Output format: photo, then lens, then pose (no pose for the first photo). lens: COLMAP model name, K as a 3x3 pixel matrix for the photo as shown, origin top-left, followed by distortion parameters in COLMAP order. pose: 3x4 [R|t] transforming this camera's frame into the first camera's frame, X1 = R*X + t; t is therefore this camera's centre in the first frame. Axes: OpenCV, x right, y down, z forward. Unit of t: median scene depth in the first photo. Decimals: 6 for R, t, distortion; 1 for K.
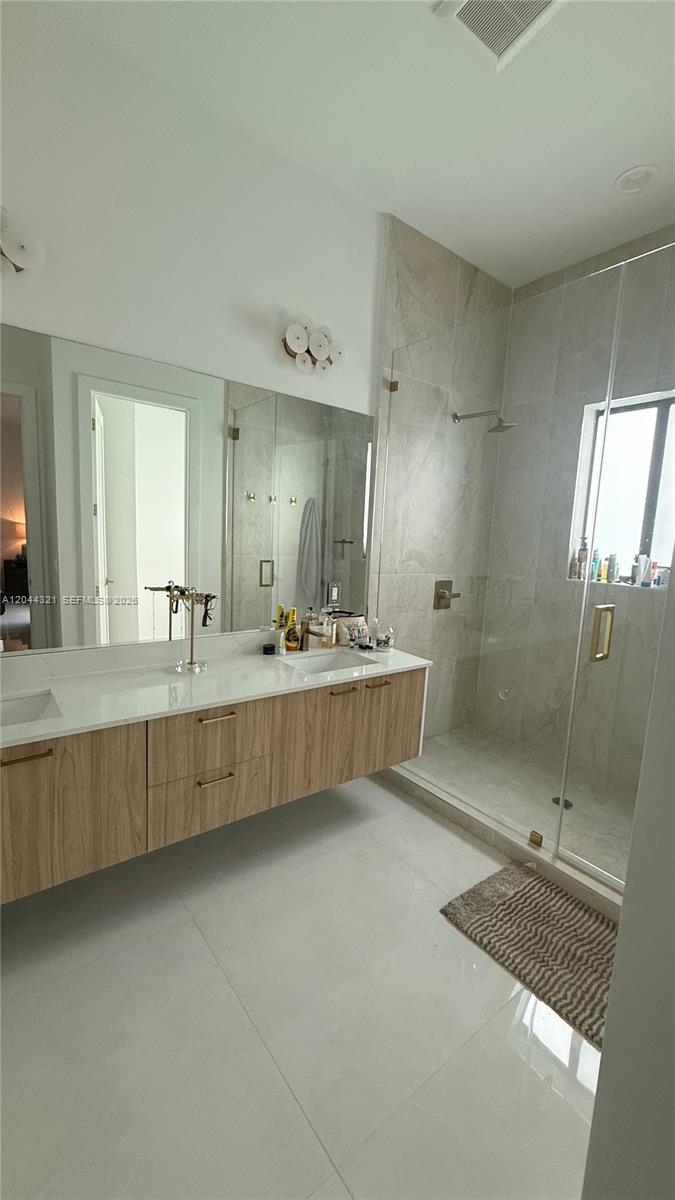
lens RADIAL K [[480.4, 0, 336.1], [0, 480.4, 599.1], [0, 0, 1]] dist [0.001226, 0.000472]
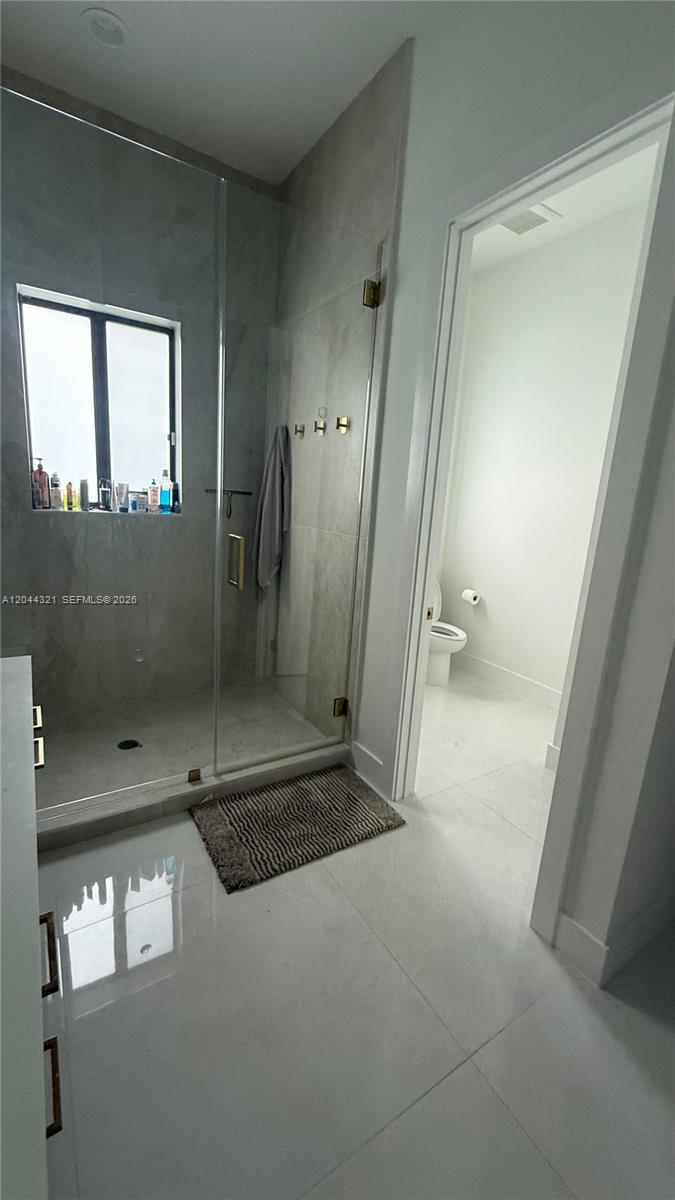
lens RADIAL K [[480.4, 0, 336.4], [0, 480.4, 599.0], [0, 0, 1]] dist [0.001226, 0.000472]
pose [[0.087682, -0.256371, 0.962593, -0.441040], [0.072122, 0.965413, 0.250552, -0.091317], [-0.993534, 0.047455, 0.103140, 0.595131]]
